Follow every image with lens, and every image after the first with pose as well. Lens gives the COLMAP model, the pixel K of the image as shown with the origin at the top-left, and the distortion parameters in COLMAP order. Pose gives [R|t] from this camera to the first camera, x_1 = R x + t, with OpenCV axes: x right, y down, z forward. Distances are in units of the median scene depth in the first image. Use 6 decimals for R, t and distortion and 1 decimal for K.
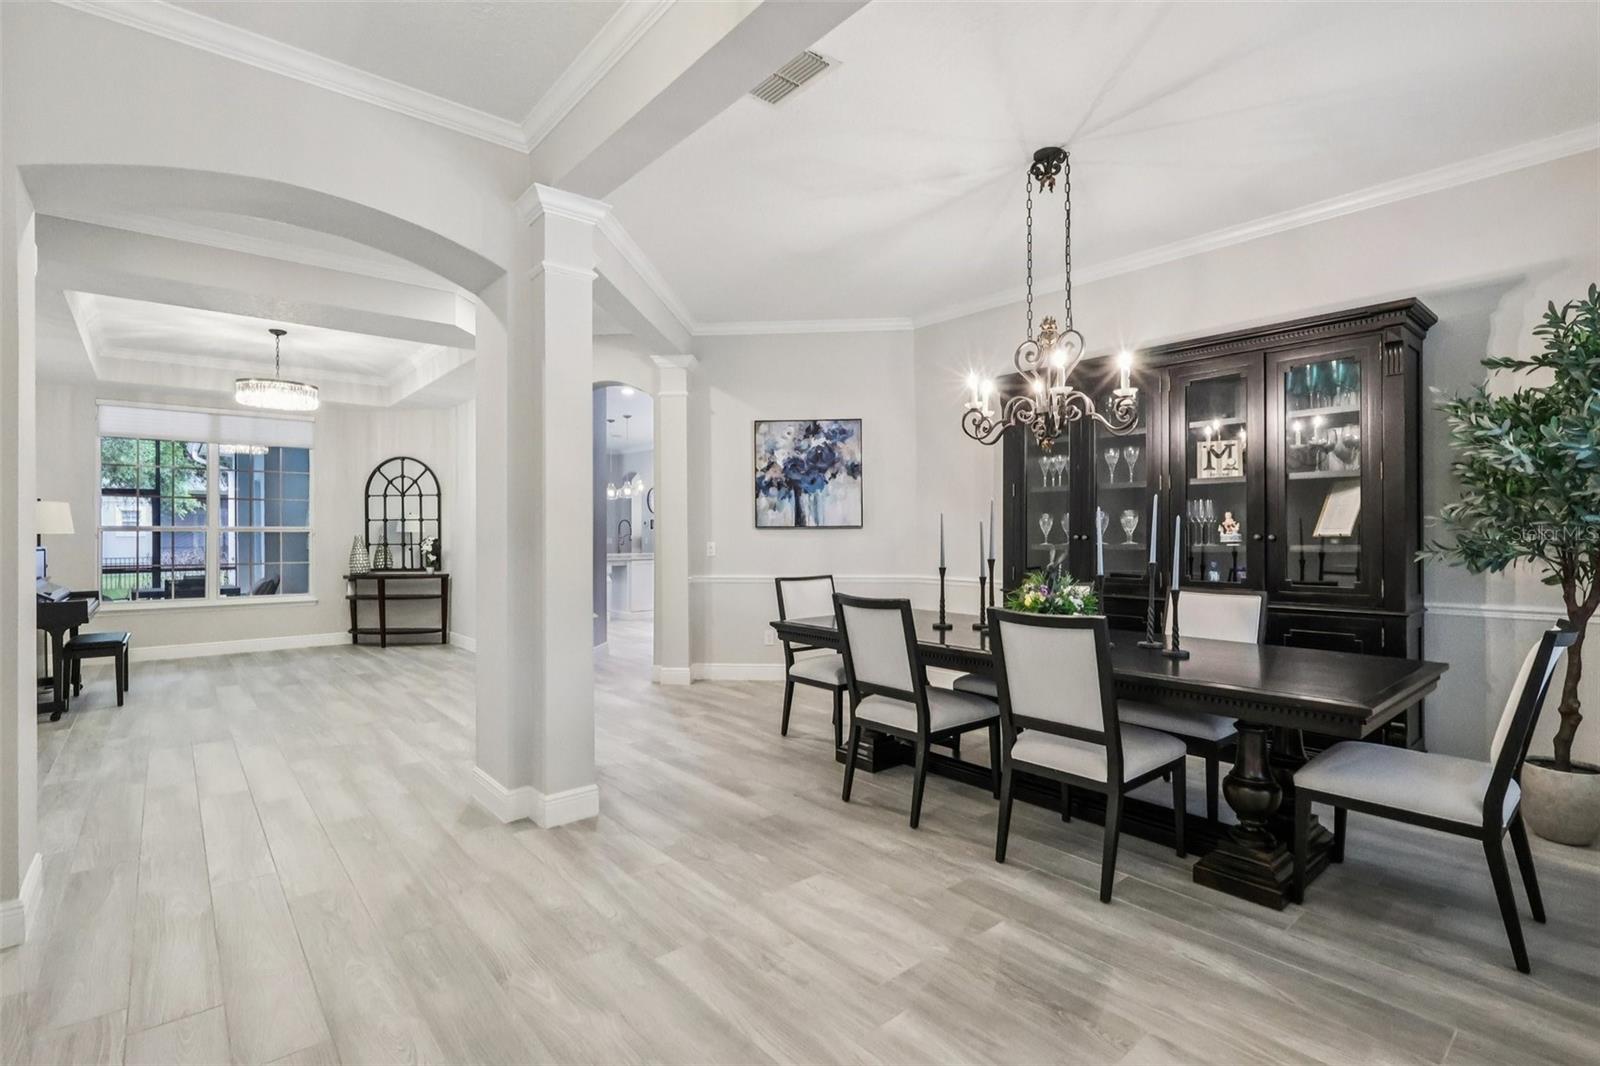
lens RADIAL K [[759.9, 0, 800.0], [0, 759.9, 533.0], [0, 0, 1]] dist [0.001645, 0.000342]
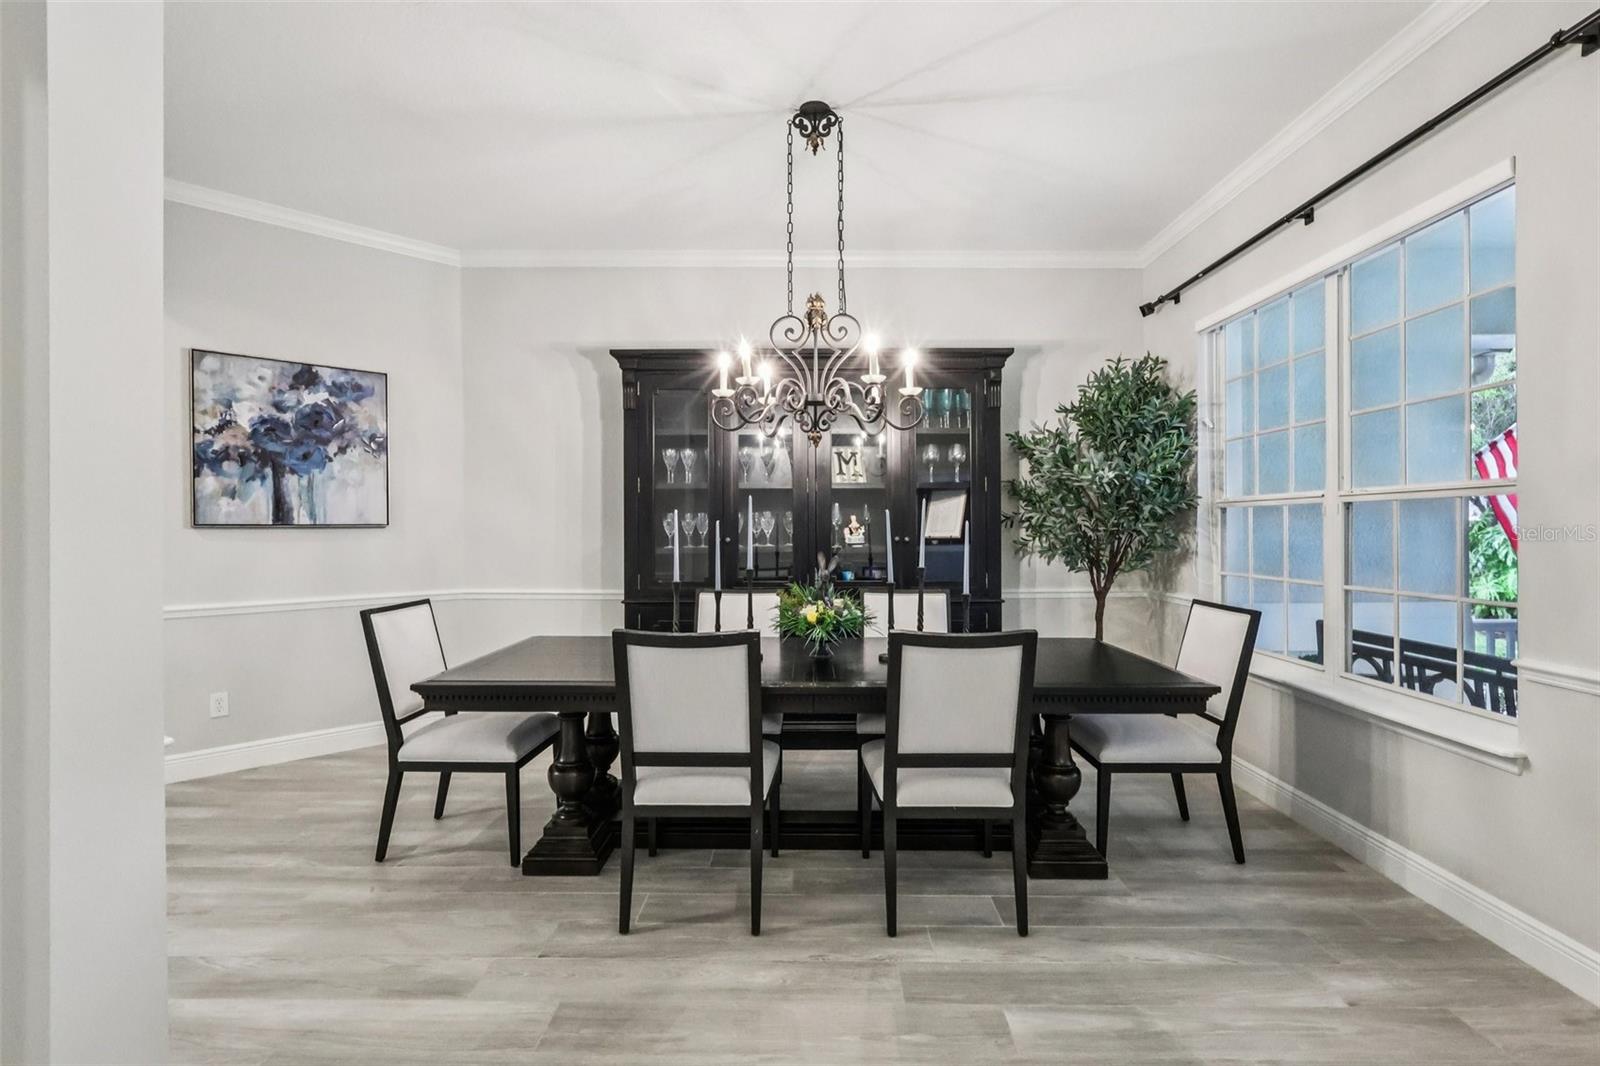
lens RADIAL K [[747.1, 0, 799.5], [0, 747.1, 527.3], [0, 0, 1]] dist [-0.000653, -0.000508]
pose [[0.651964, 0.003807, 0.758241, -0.264609], [-0.001056, 0.999991, -0.004112, -0.005719], [-0.758249, 0.001880, 0.651962, 0.342069]]
